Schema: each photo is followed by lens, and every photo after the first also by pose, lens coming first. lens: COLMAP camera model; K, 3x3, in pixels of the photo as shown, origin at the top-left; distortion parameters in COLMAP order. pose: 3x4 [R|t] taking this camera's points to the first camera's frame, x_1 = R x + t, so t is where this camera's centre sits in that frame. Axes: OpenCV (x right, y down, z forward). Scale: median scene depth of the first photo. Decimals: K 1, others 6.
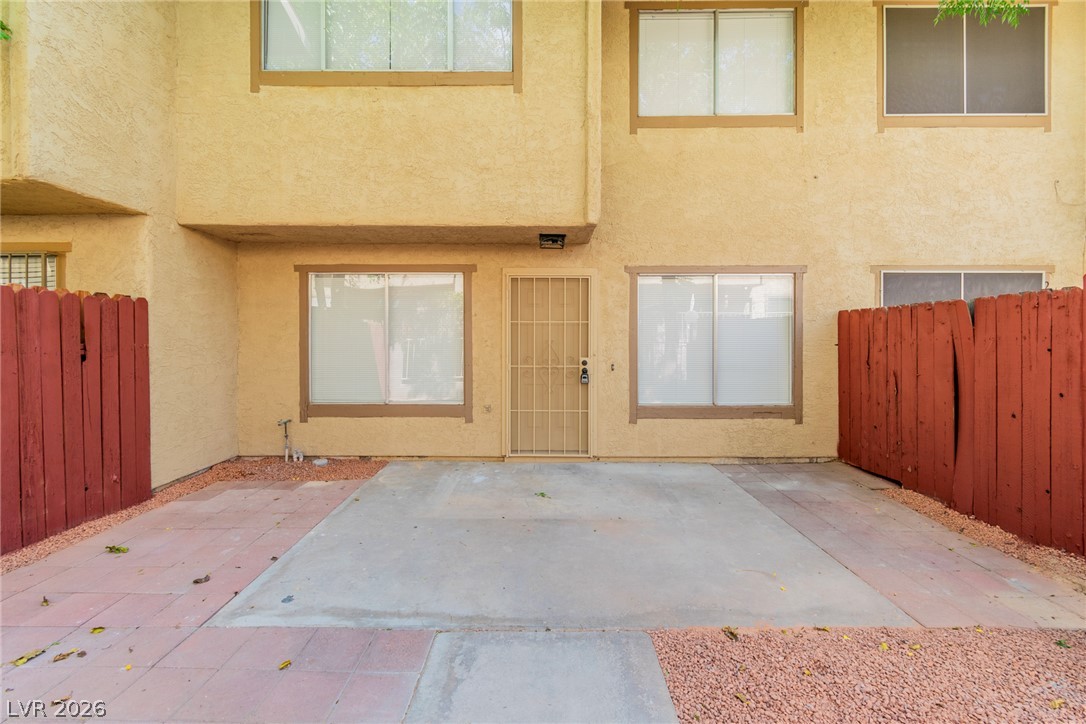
lens RADIAL K [[478.0, 0, 544.5], [0, 478.0, 340.8], [0, 0, 1]] dist [0.003596, -0.001565]
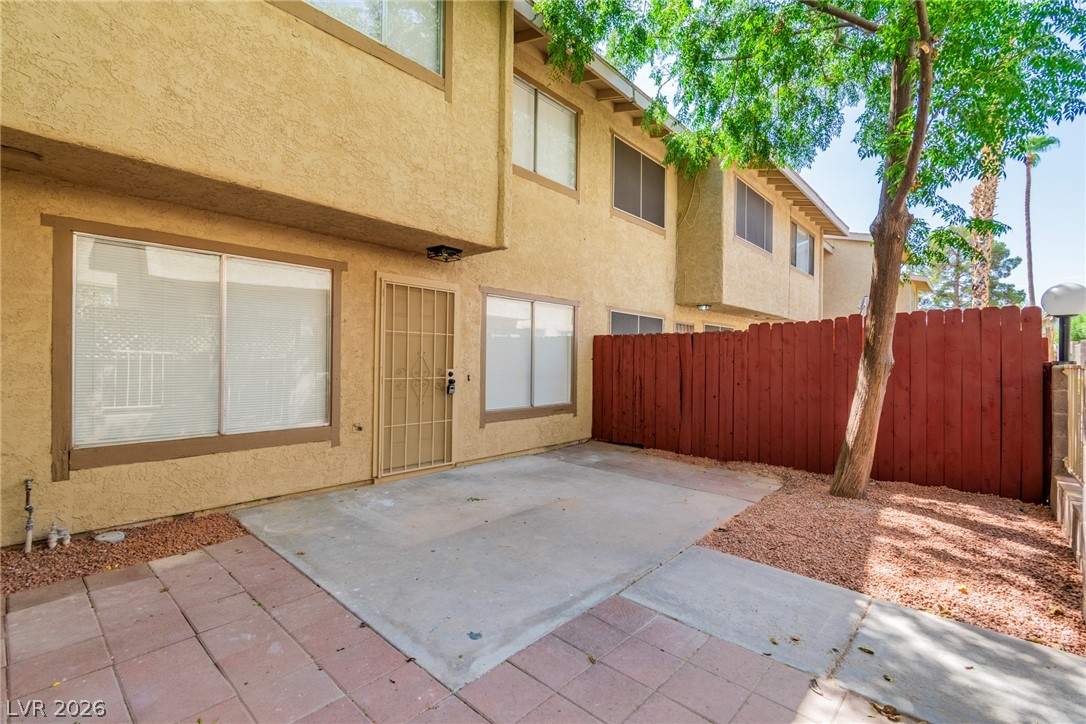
lens RADIAL K [[478.0, 0, 543.8], [0, 478.0, 358.9], [0, 0, 1]] dist [0.003596, -0.001565]
pose [[0.668171, 0.009469, 0.743947, -0.596342], [-0.012509, 0.999921, -0.001492, 0.012861], [-0.743902, -0.008309, 0.668237, 0.167098]]
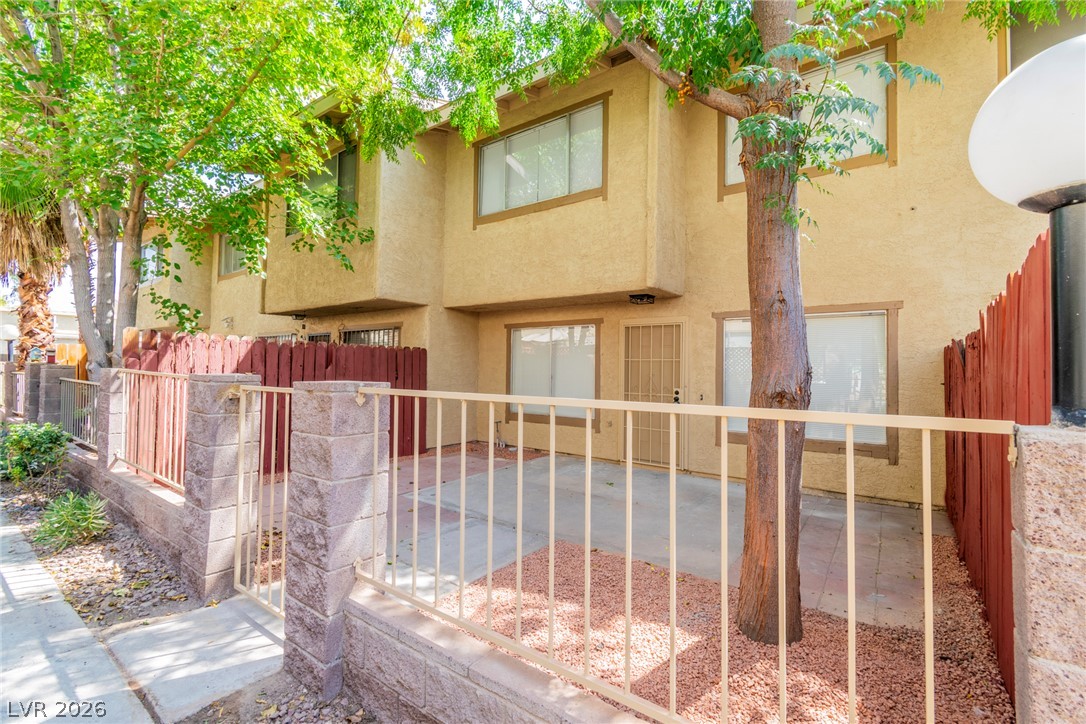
lens RADIAL K [[478.0, 0, 547.3], [0, 478.0, 357.2], [0, 0, 1]] dist [0.003596, -0.001565]
pose [[0.803420, -0.004380, -0.595396, 0.595564], [-0.016185, 0.999443, -0.029192, -0.004473], [0.595192, 0.033090, 0.802902, -0.215273]]
